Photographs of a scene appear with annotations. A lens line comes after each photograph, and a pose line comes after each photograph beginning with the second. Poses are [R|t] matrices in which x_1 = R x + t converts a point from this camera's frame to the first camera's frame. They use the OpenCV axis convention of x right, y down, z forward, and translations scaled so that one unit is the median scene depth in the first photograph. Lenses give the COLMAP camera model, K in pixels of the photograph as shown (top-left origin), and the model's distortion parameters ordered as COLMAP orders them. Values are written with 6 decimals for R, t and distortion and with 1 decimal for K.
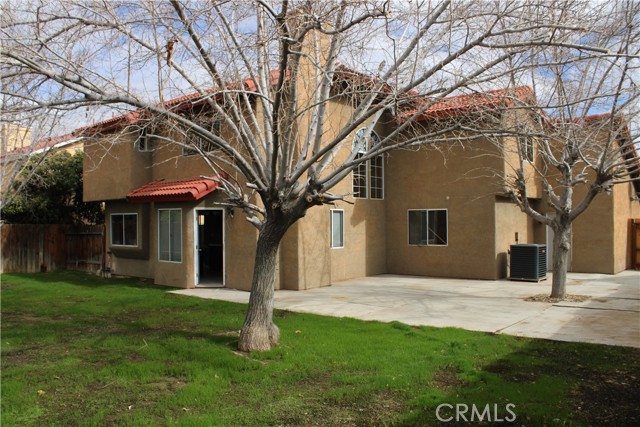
lens RADIAL K [[534.5, 0, 314.2], [0, 534.5, 213.6], [0, 0, 1]] dist [-0.168253, 0.146824]
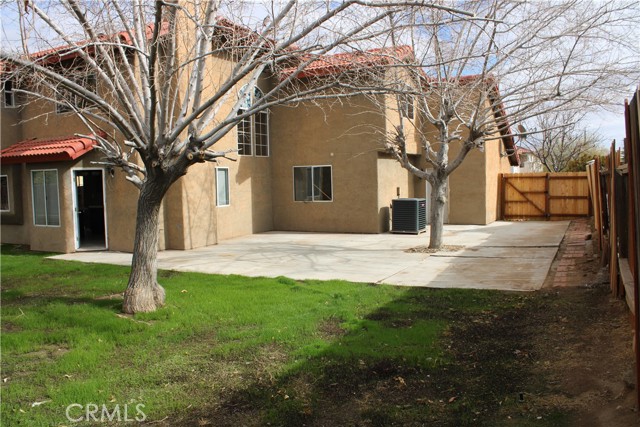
lens RADIAL K [[534.5, 0, 315.5], [0, 534.5, 215.1], [0, 0, 1]] dist [-0.168253, 0.146824]
pose [[0.977203, -0.029920, 0.210189, 0.007231], [0.012601, 0.996448, 0.083258, 0.001850], [-0.211934, -0.078711, 0.974109, -0.004999]]
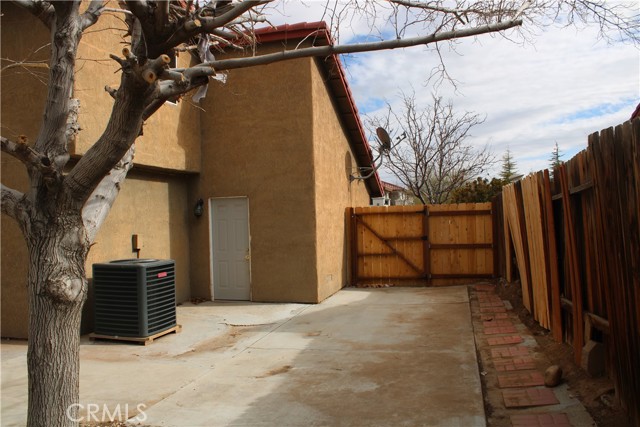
lens RADIAL K [[534.5, 0, 322.9], [0, 534.5, 212.2], [0, 0, 1]] dist [-0.168253, 0.146824]
pose [[0.898297, -0.014426, 0.439151, 0.983356], [0.014661, 0.999888, 0.002857, 0.044237], [-0.439144, 0.003872, 0.898409, 1.376352]]
